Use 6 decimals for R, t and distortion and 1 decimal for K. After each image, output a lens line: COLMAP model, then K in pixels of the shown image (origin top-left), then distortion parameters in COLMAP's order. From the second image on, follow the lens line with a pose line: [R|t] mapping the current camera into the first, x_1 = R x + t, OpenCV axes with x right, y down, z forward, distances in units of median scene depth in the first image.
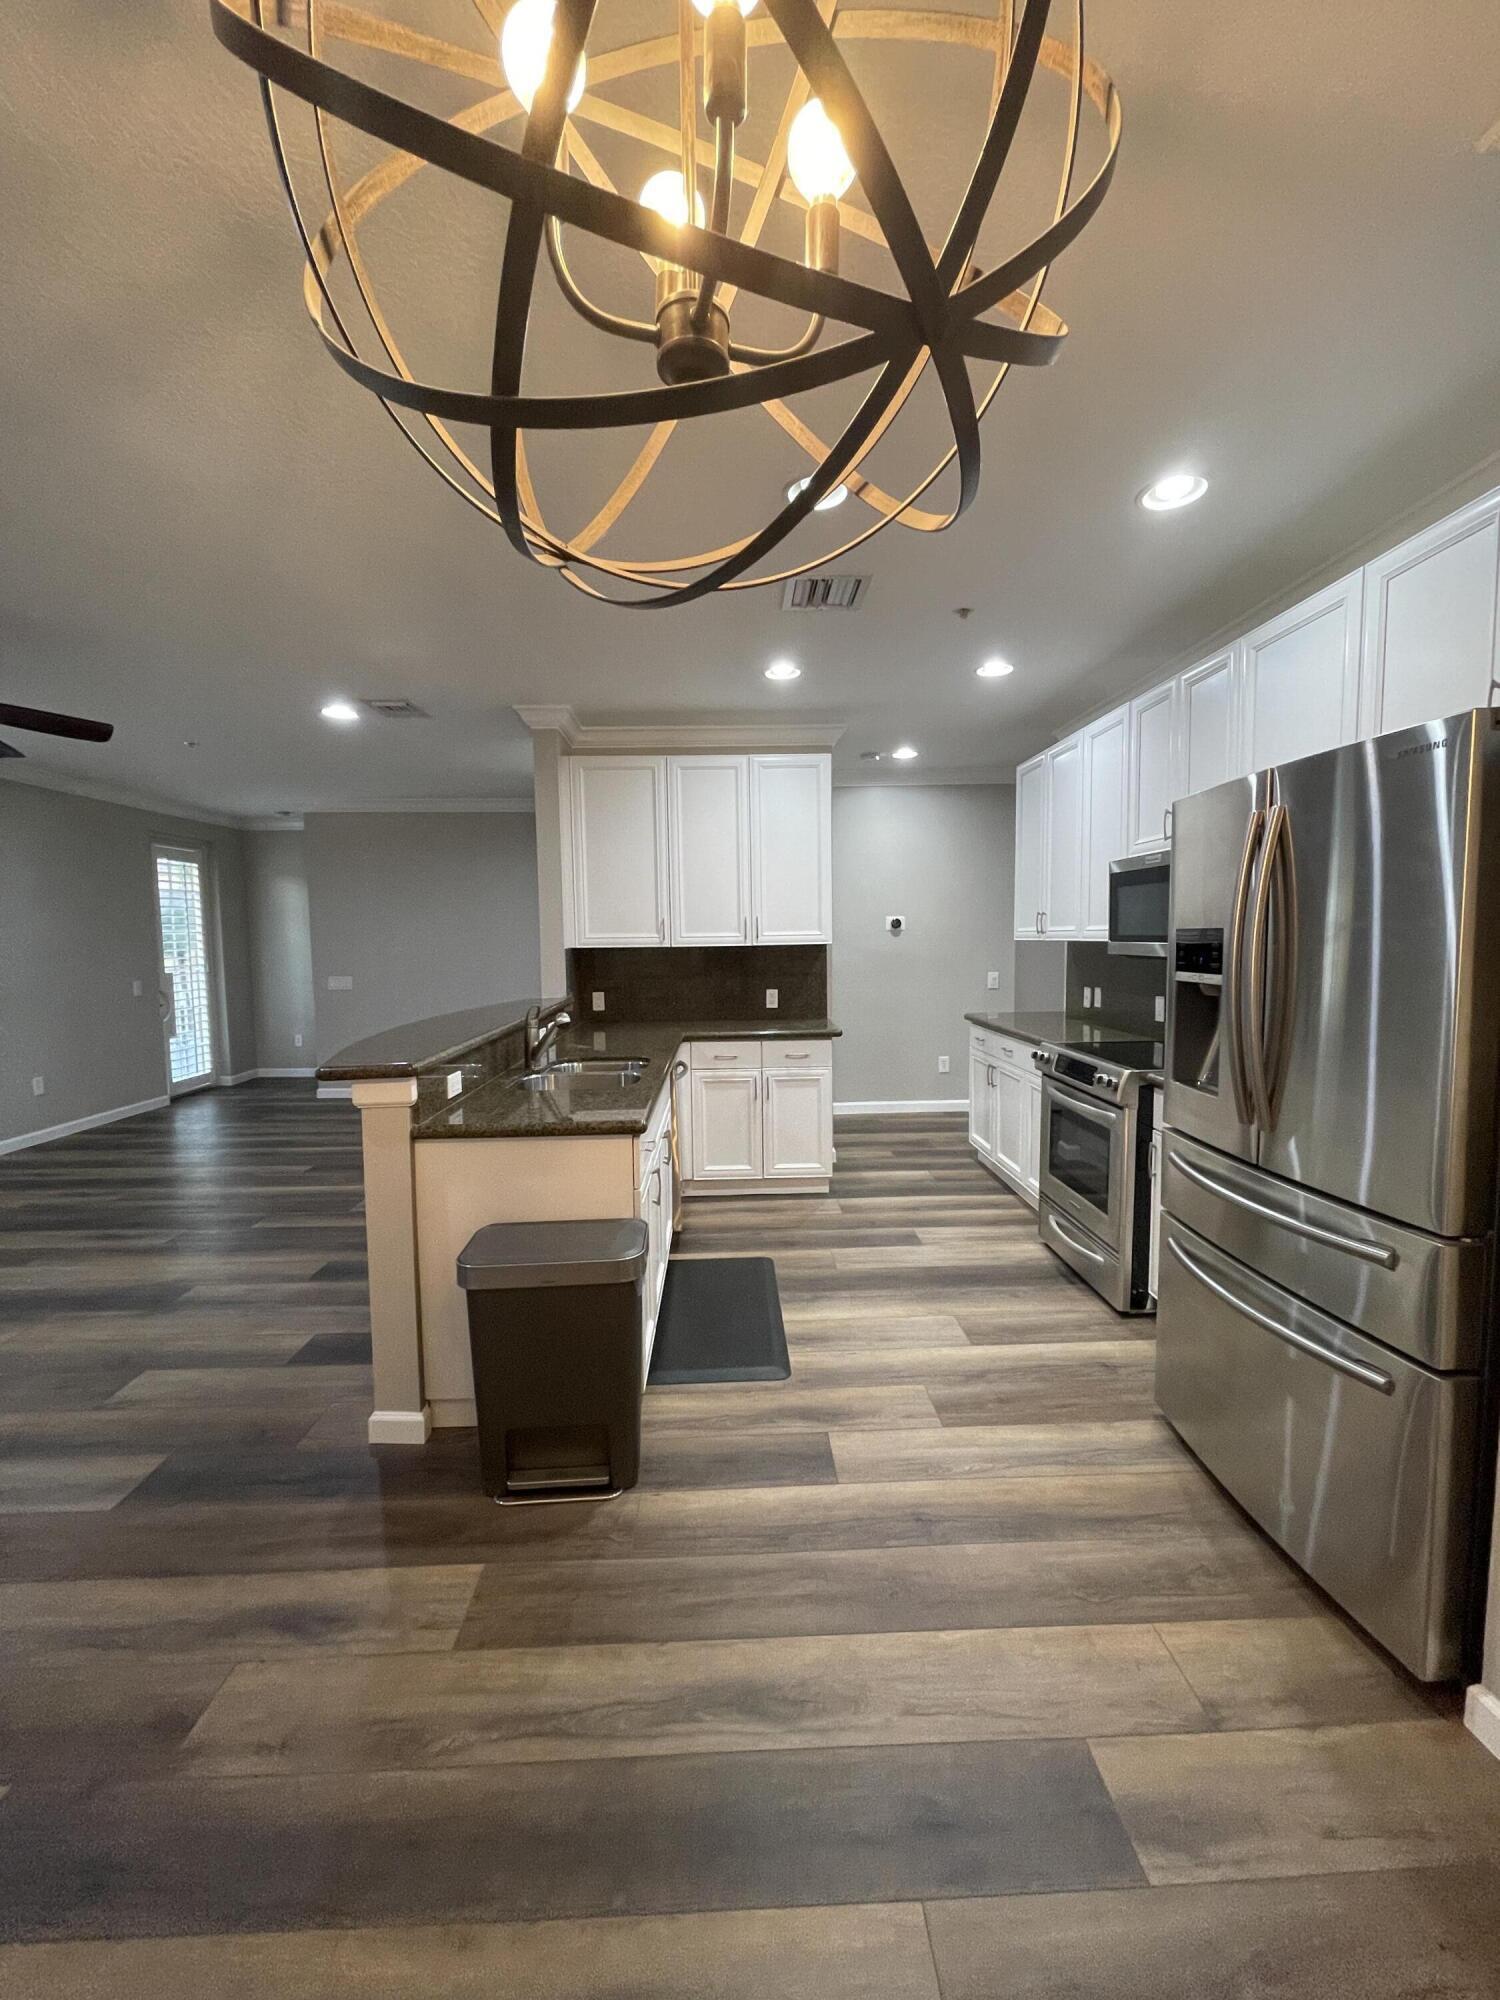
lens RADIAL K [[804.2, 0, 759.2], [0, 804.2, 992.1], [0, 0, 1]] dist [0.000921, 0.000153]
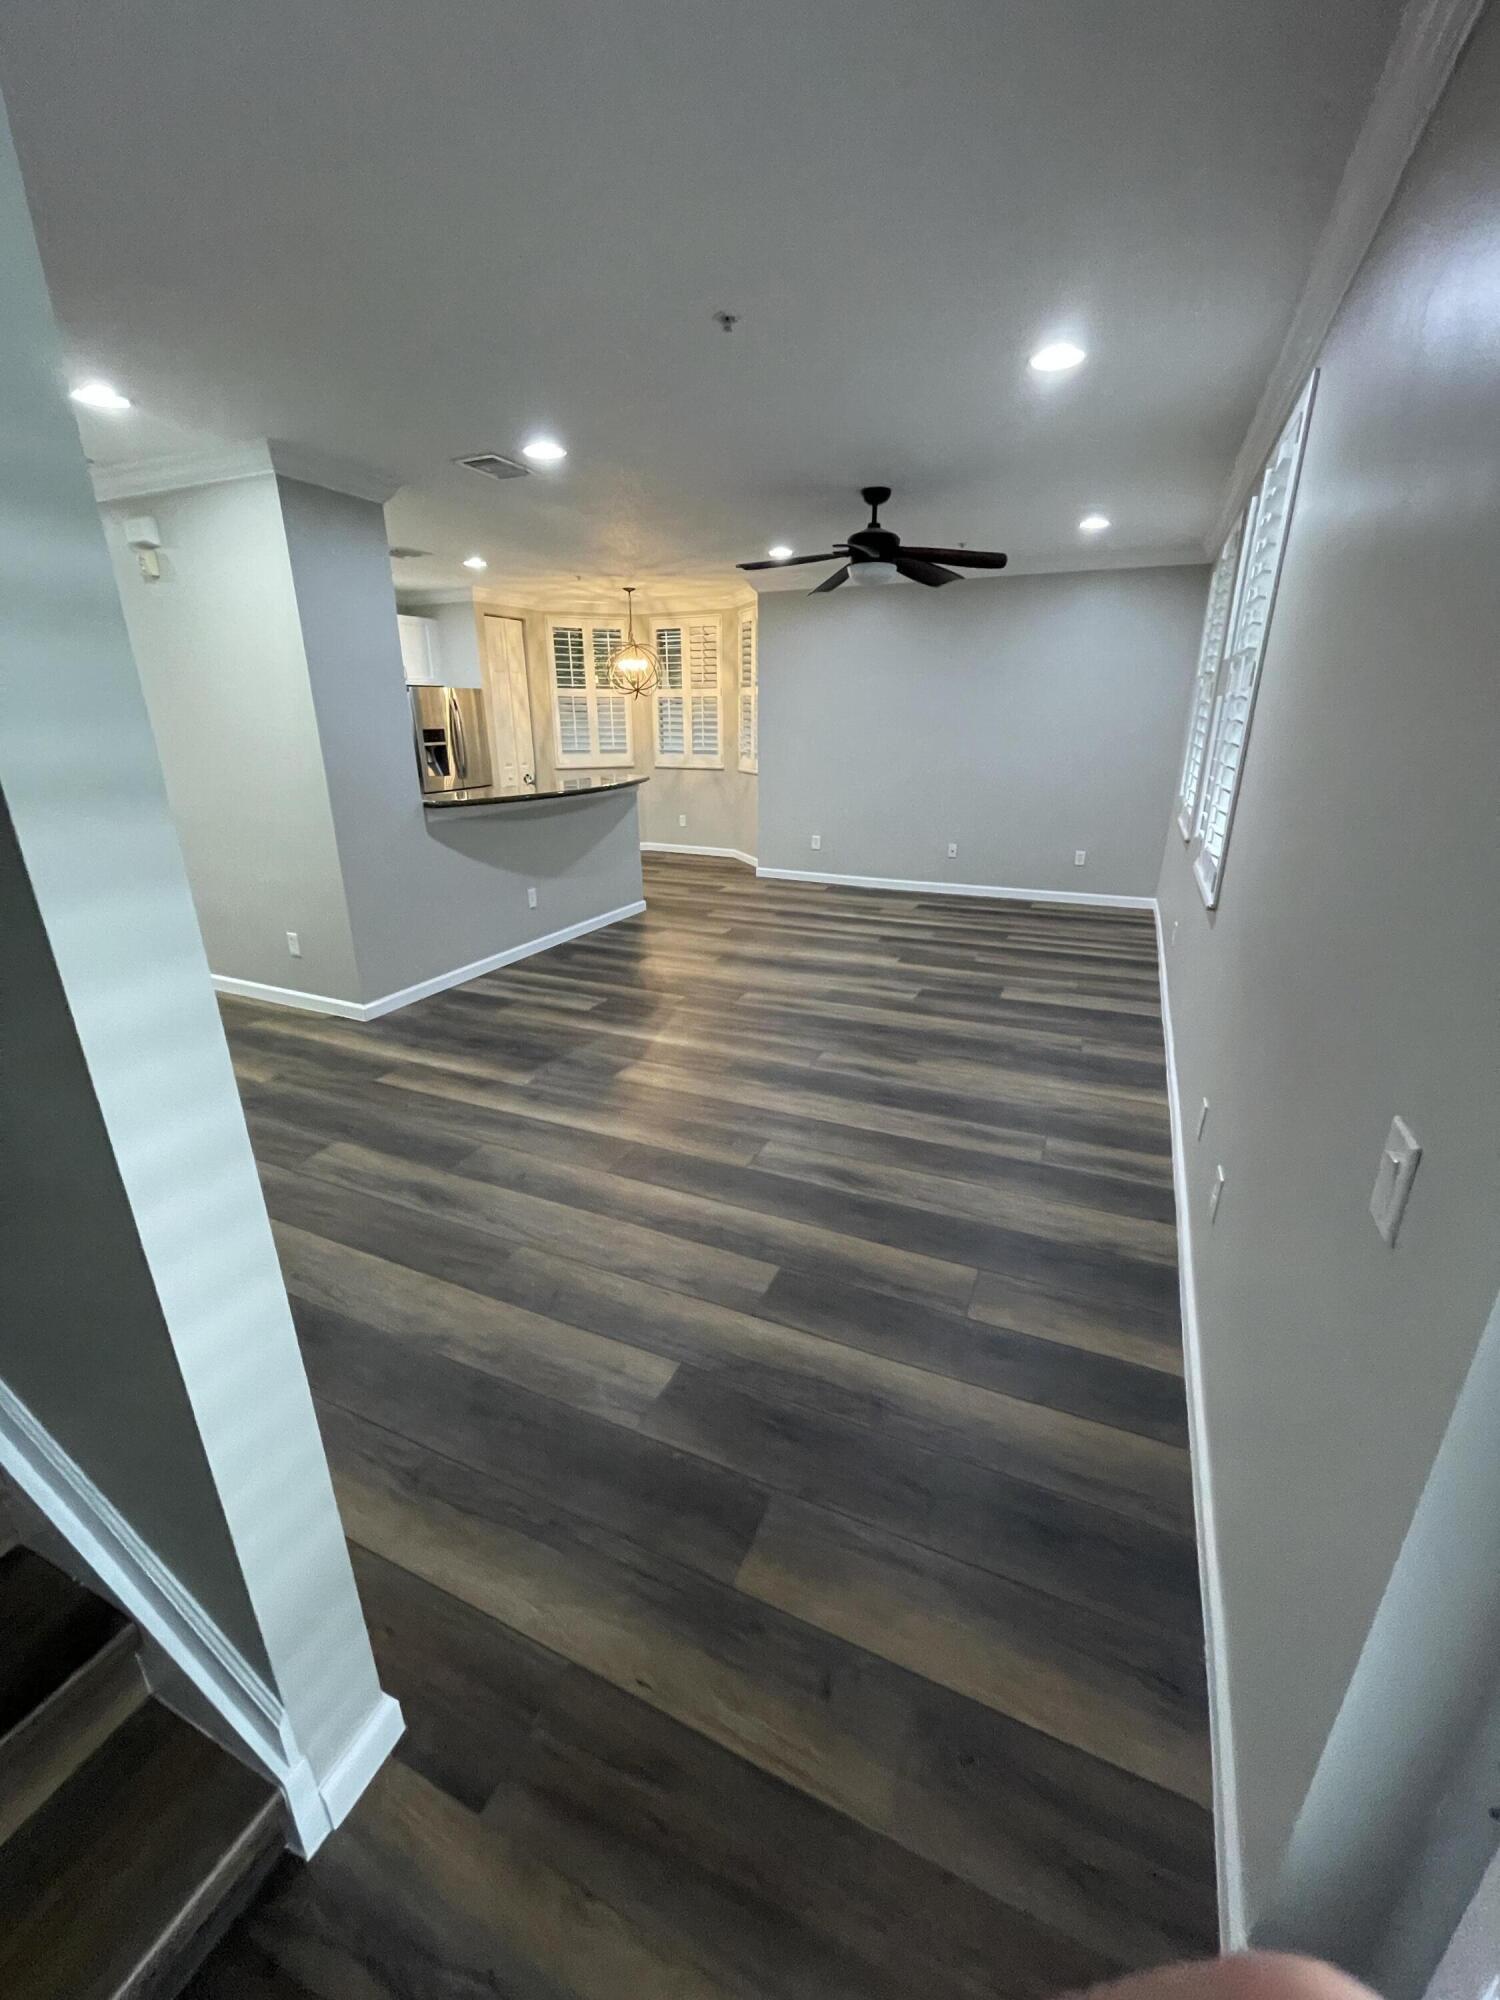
lens RADIAL K [[804.2, 0, 758.8], [0, 804.2, 990.3], [0, 0, 1]] dist [0.000921, 0.000153]
pose [[-0.900687, -0.126973, 0.415500, -1.994441], [0.045507, 0.923511, 0.380862, -0.251436], [-0.432078, 0.361946, -0.826017, 3.171242]]
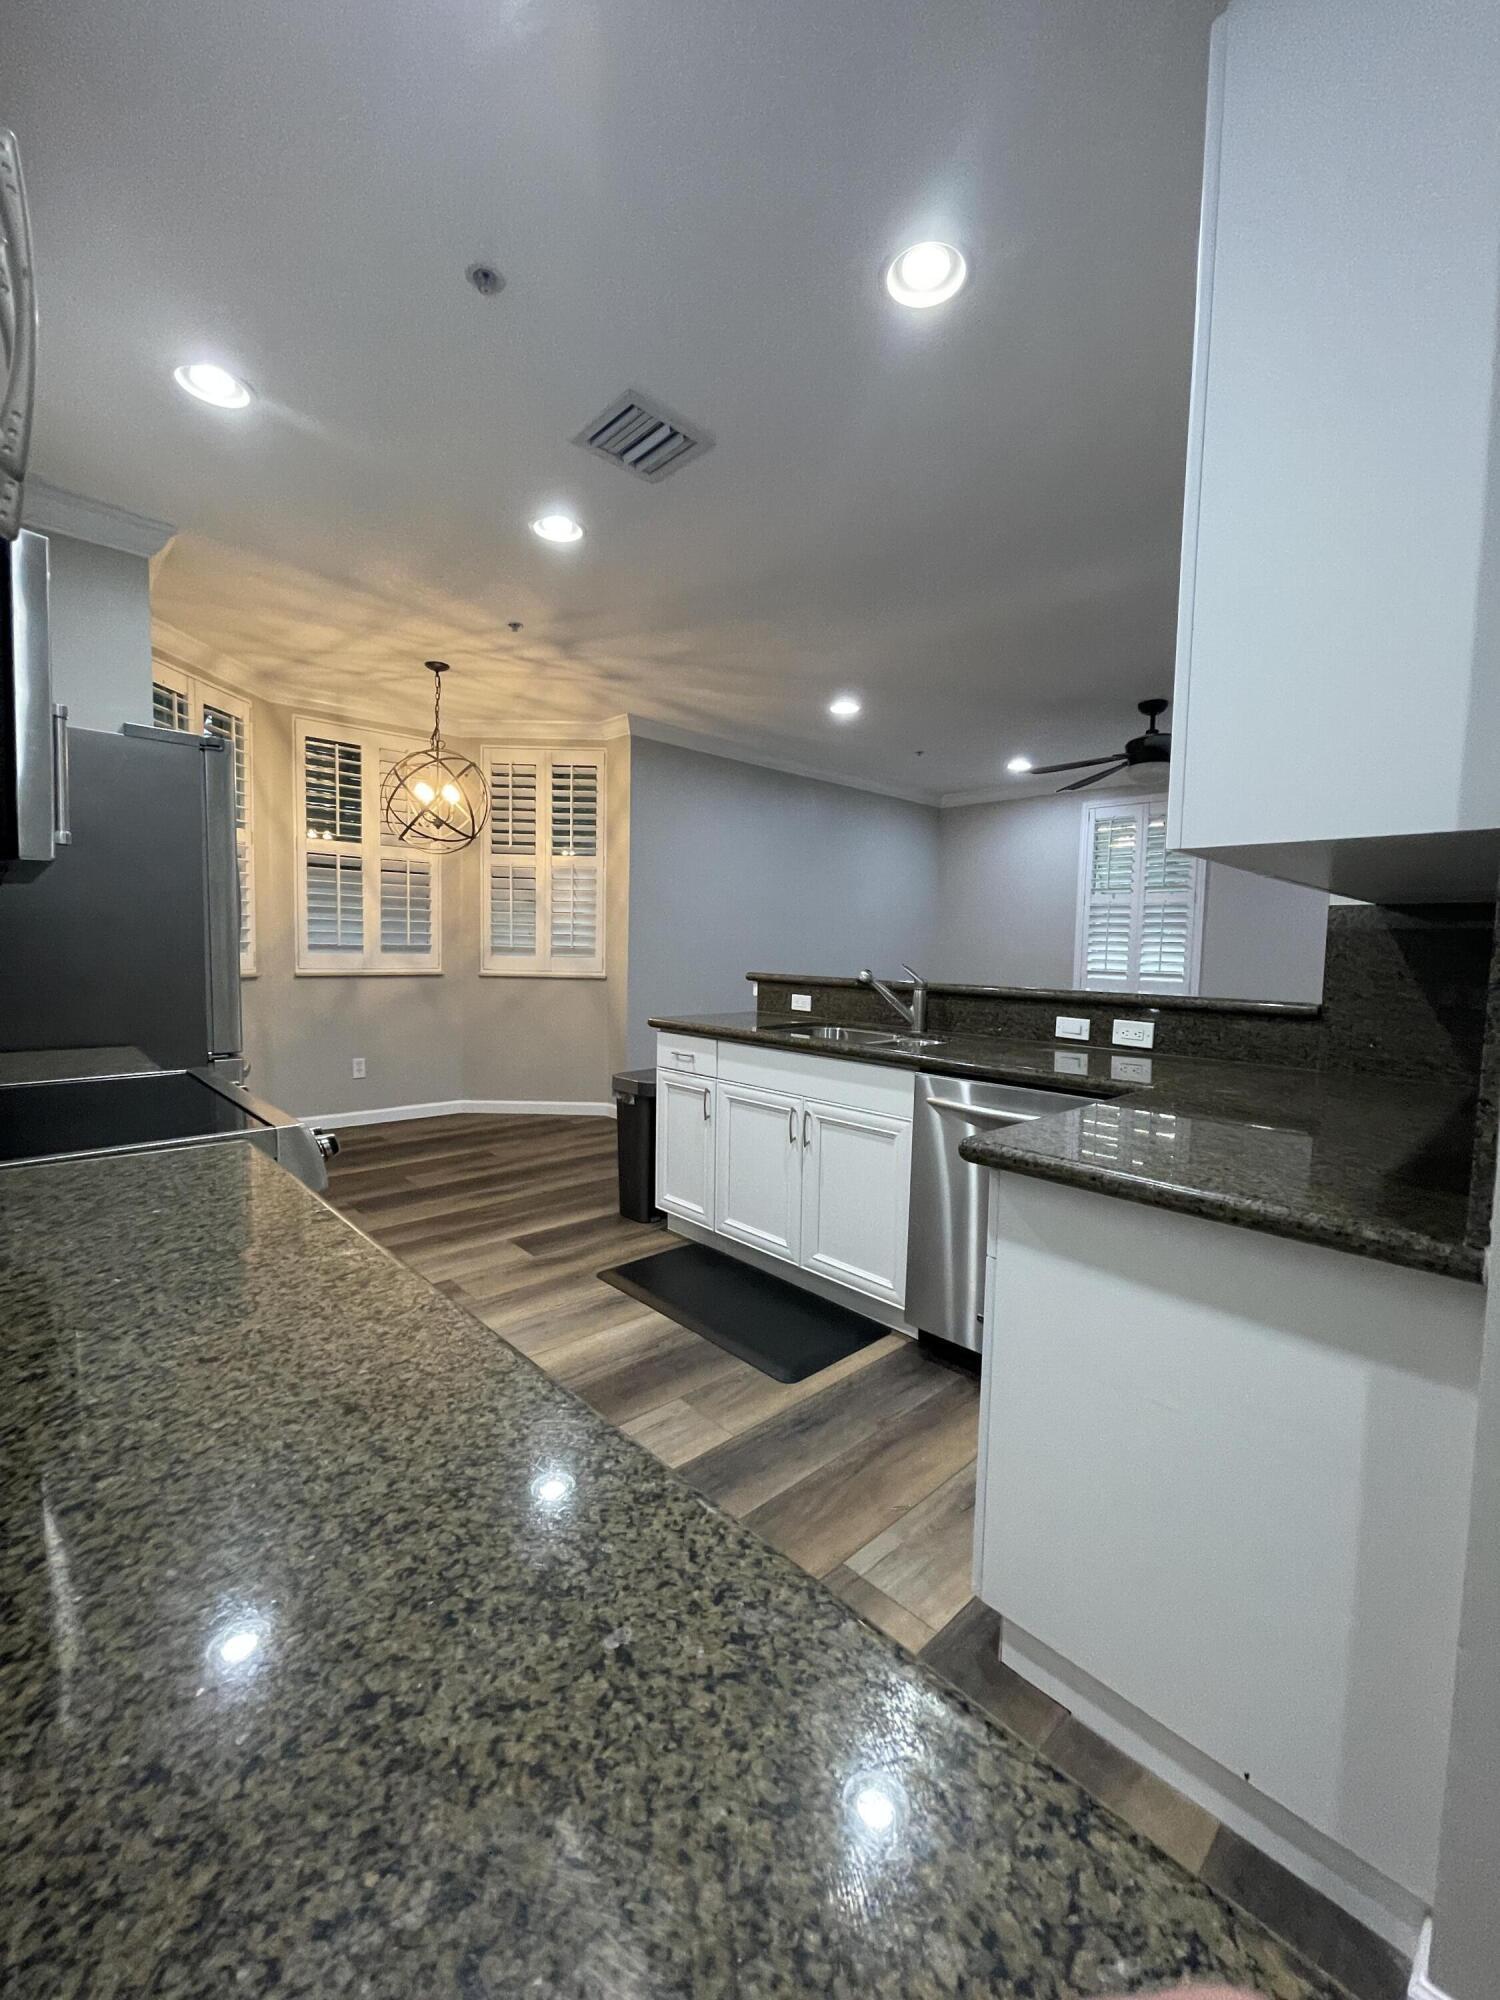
lens RADIAL K [[804.2, 0, 746.6], [0, 804.2, 1007.7], [0, 0, 1]] dist [0.000921, 0.000153]
pose [[-0.754036, 0.045797, -0.655234, 0.660613], [-0.064534, 0.987575, 0.143290, -0.081885], [0.653655, 0.150330, -0.741712, 2.095057]]
